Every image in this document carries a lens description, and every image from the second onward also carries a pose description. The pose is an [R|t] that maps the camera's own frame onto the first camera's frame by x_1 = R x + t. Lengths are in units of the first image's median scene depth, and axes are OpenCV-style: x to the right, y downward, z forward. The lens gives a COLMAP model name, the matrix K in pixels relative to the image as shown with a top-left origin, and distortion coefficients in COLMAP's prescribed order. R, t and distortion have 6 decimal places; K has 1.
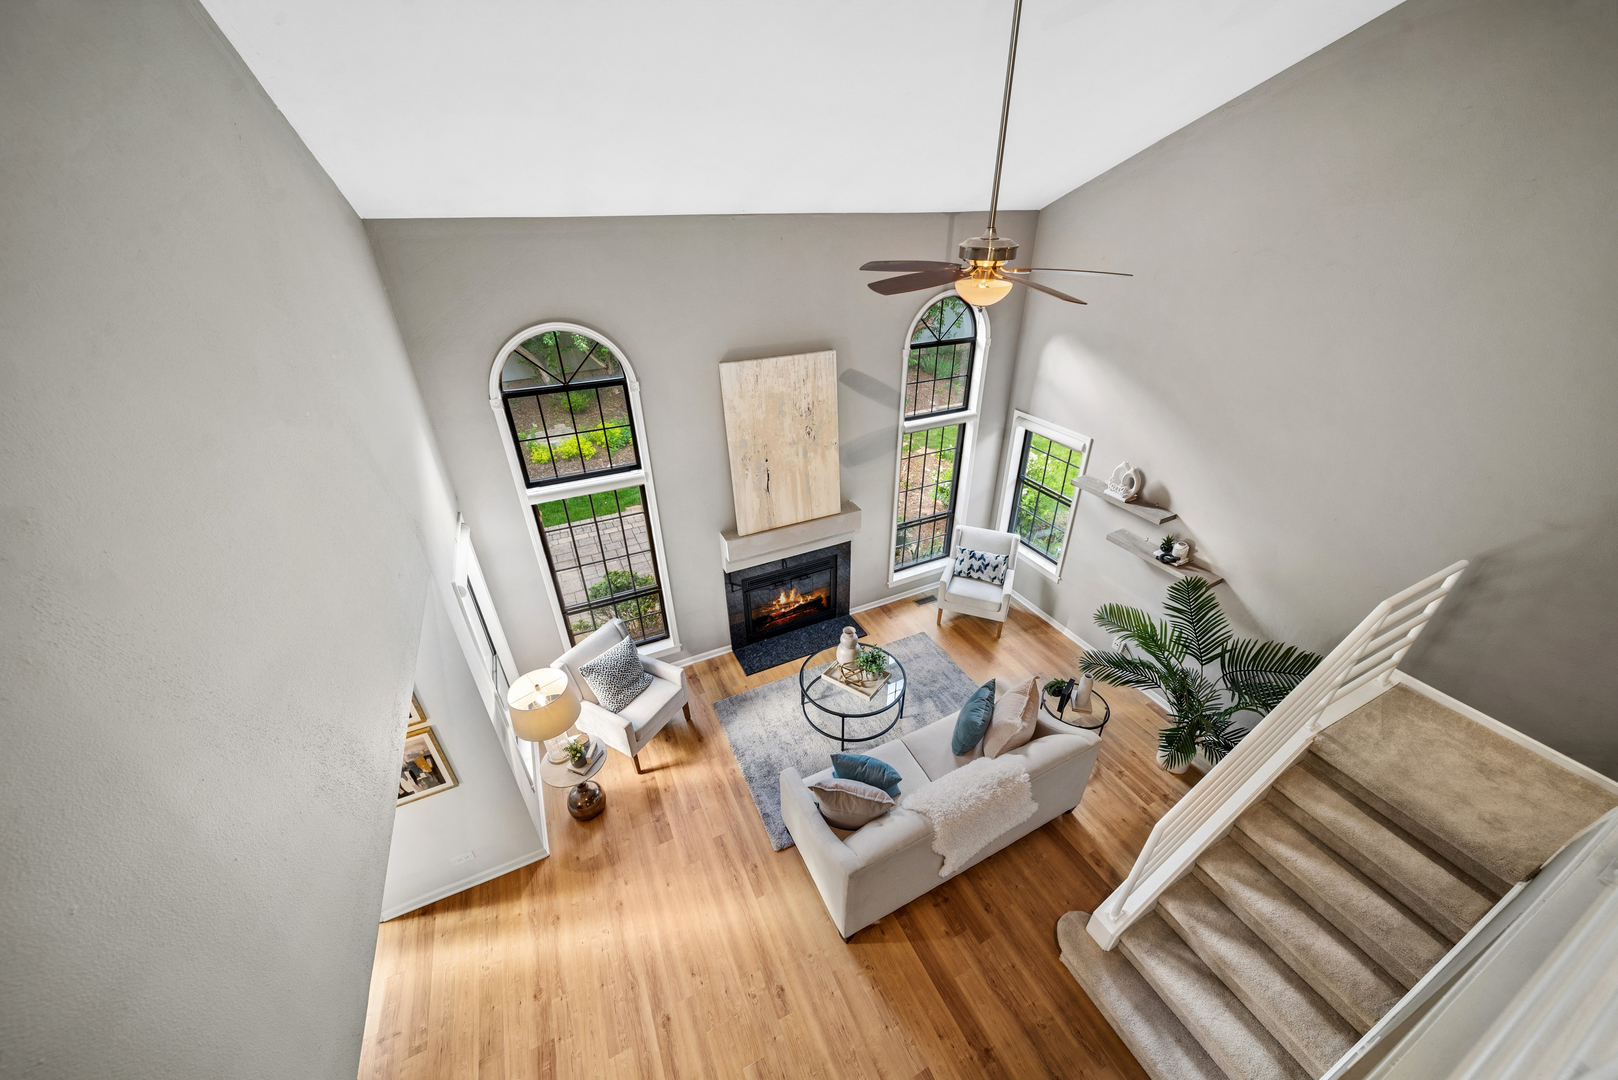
lens RADIAL K [[579.5, 0, 812.8], [0, 579.5, 538.6], [0, 0, 1]] dist [-0.000574, -0.001613]
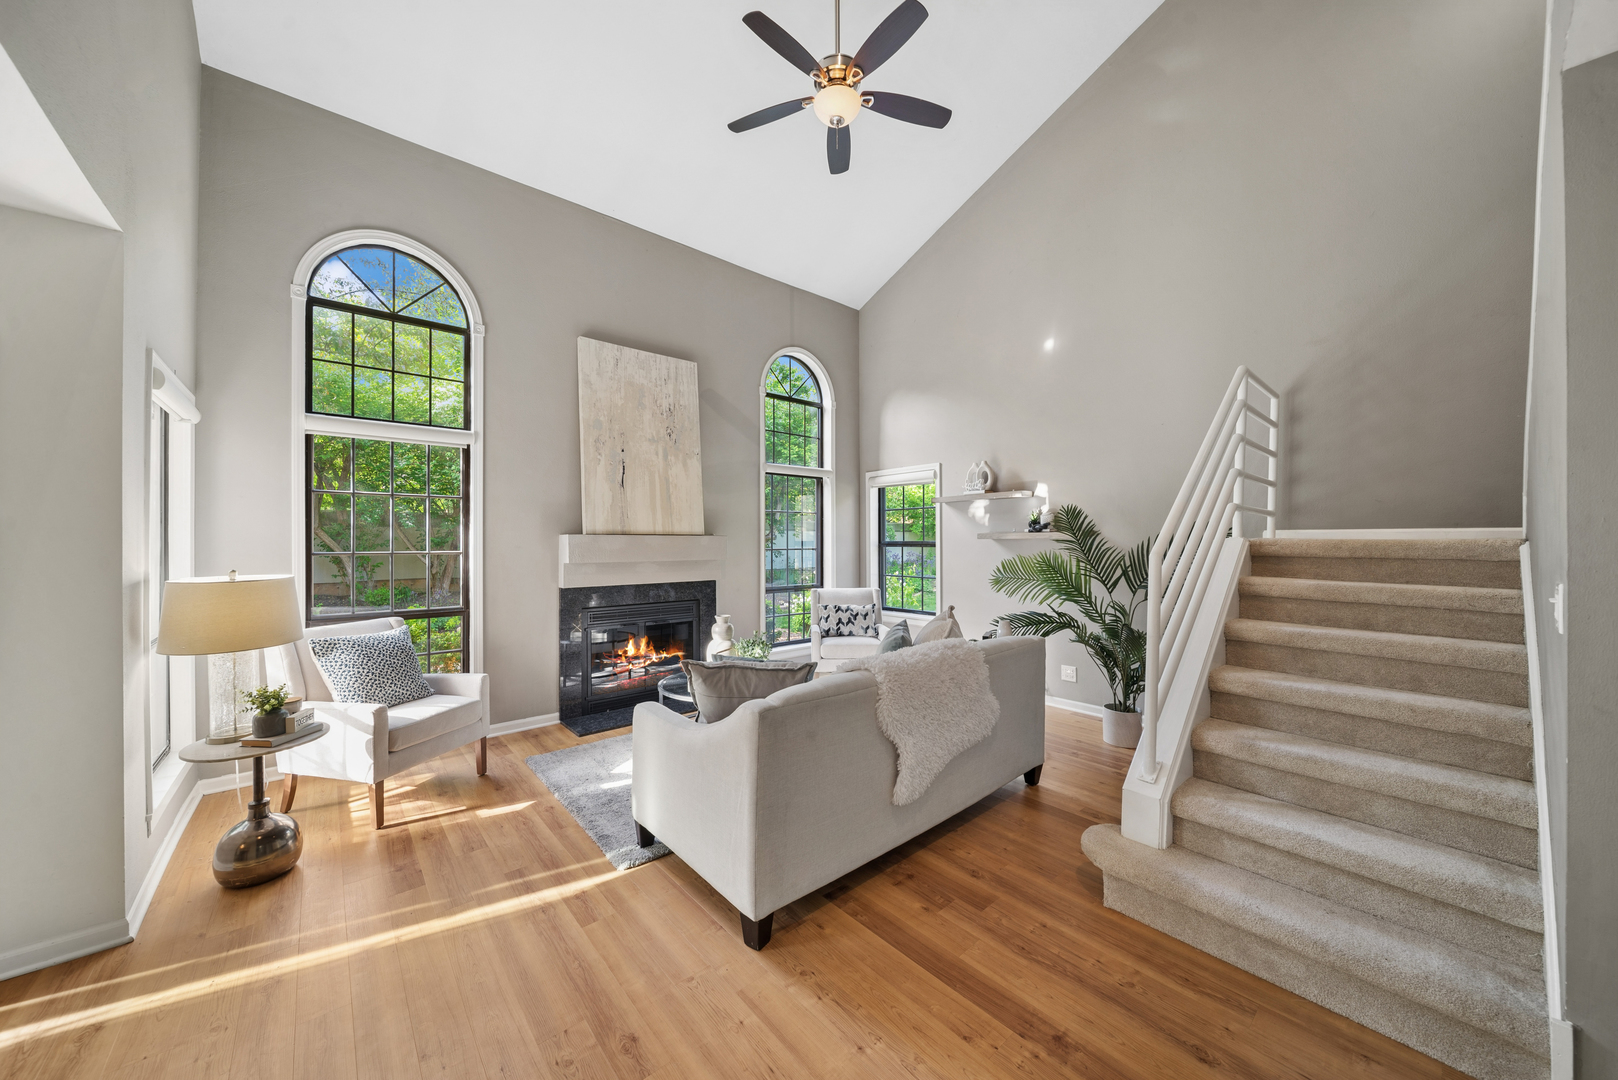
lens RADIAL K [[567.5, 0, 798.1], [0, 567.5, 543.0], [0, 0, 1]] dist [0.006256, -0.004252]
pose [[0.970065, 0.010133, 0.242633, -0.028310], [0.113499, 0.864373, -0.489875, 0.484173], [-0.214689, 0.502749, 0.837348, 0.276781]]
